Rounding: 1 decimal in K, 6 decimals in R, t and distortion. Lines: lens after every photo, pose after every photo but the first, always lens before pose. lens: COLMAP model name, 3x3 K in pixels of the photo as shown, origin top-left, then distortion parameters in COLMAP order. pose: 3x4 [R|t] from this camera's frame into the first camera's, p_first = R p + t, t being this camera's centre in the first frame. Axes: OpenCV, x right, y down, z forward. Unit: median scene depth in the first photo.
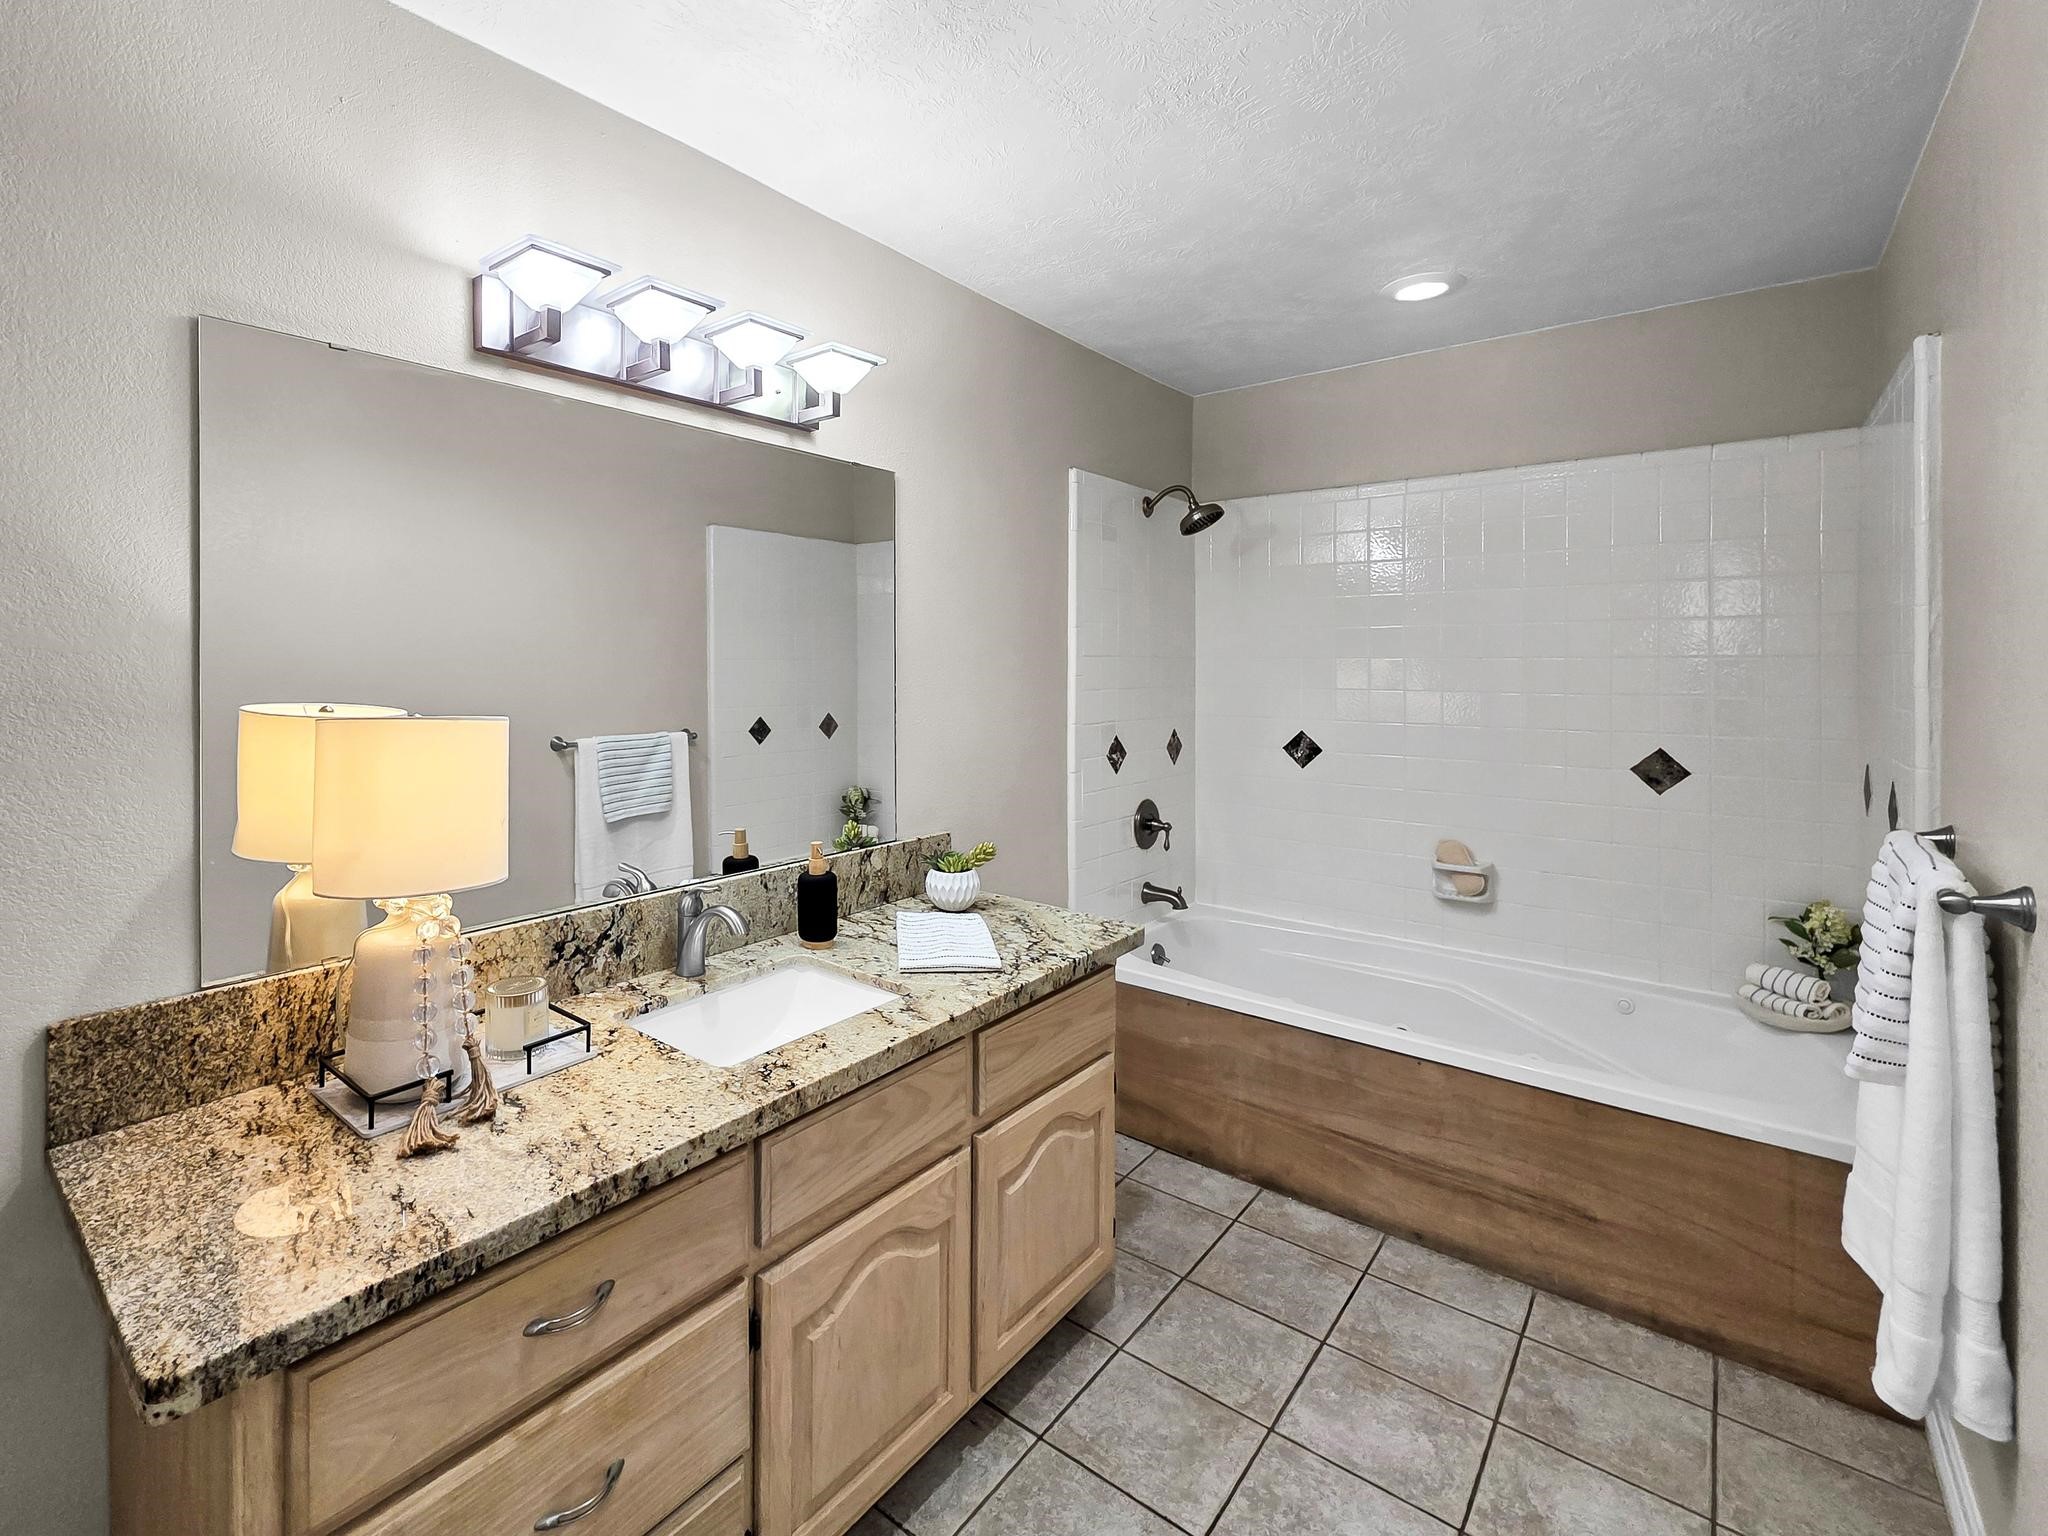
lens RADIAL K [[610.6, 0, 1075.6], [0, 610.6, 774.6], [0, 0, 1]] dist [0.001746, 0.000104]
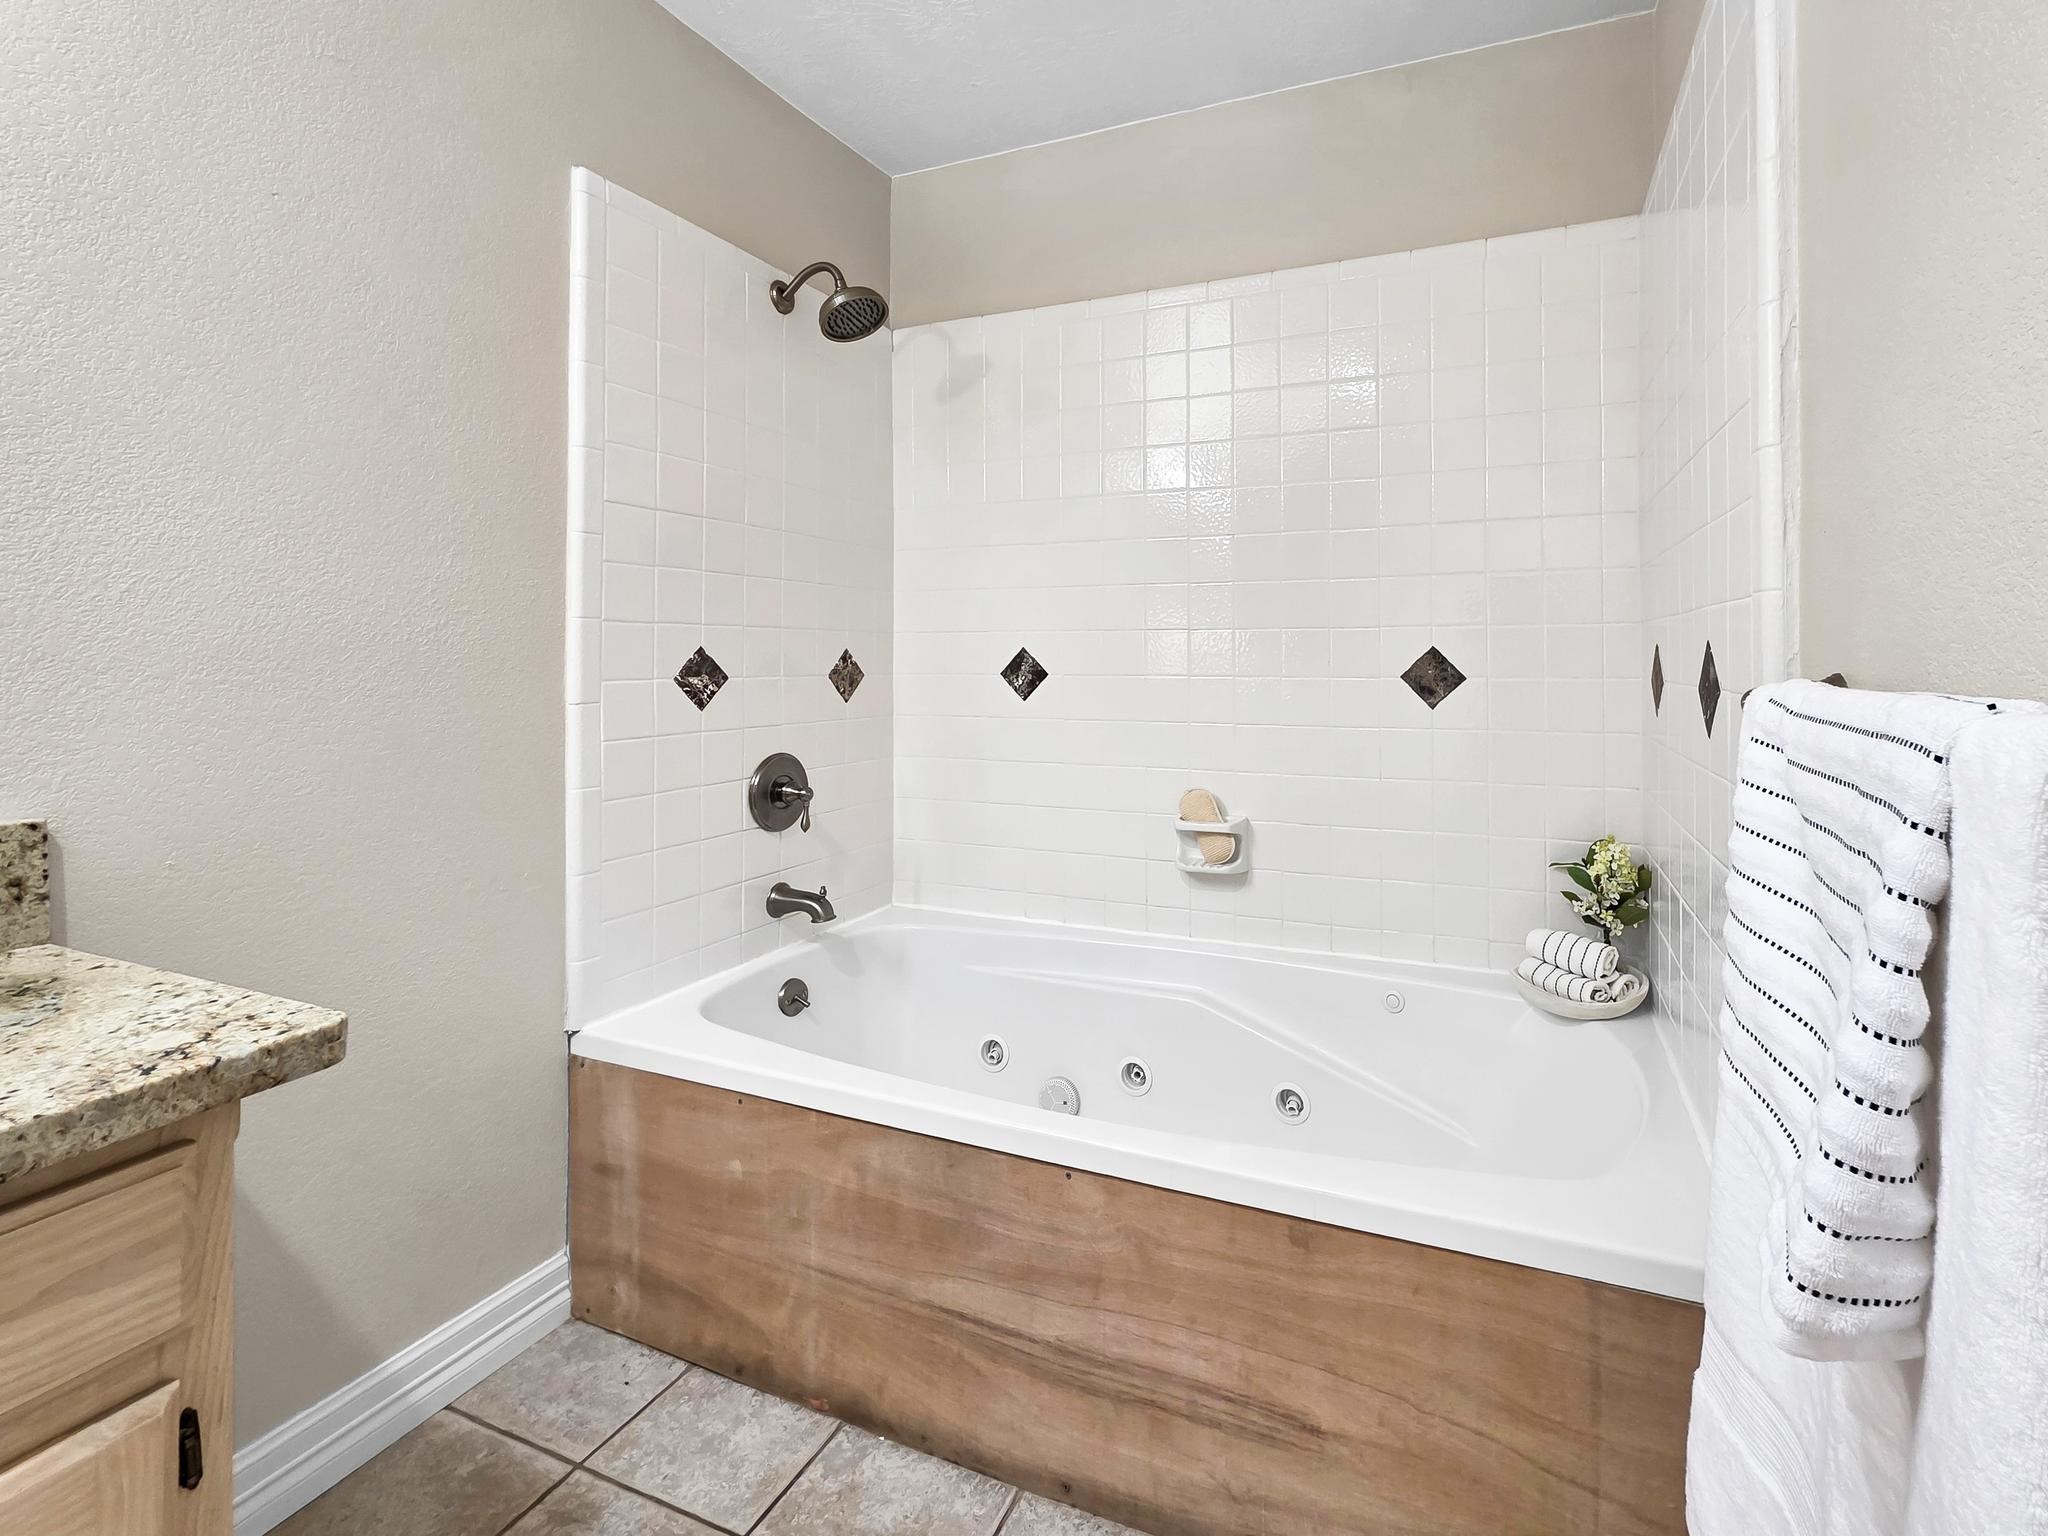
lens RADIAL K [[819.3, 0, 1024.1], [0, 819.3, 765.2], [0, 0, 1]] dist [-0.000243, 0.000027]
pose [[0.959371, -0.045946, 0.278381, 0.286496], [0.034490, 0.998350, 0.045913, 0.052986], [-0.280031, -0.034446, 0.959373, 0.263802]]
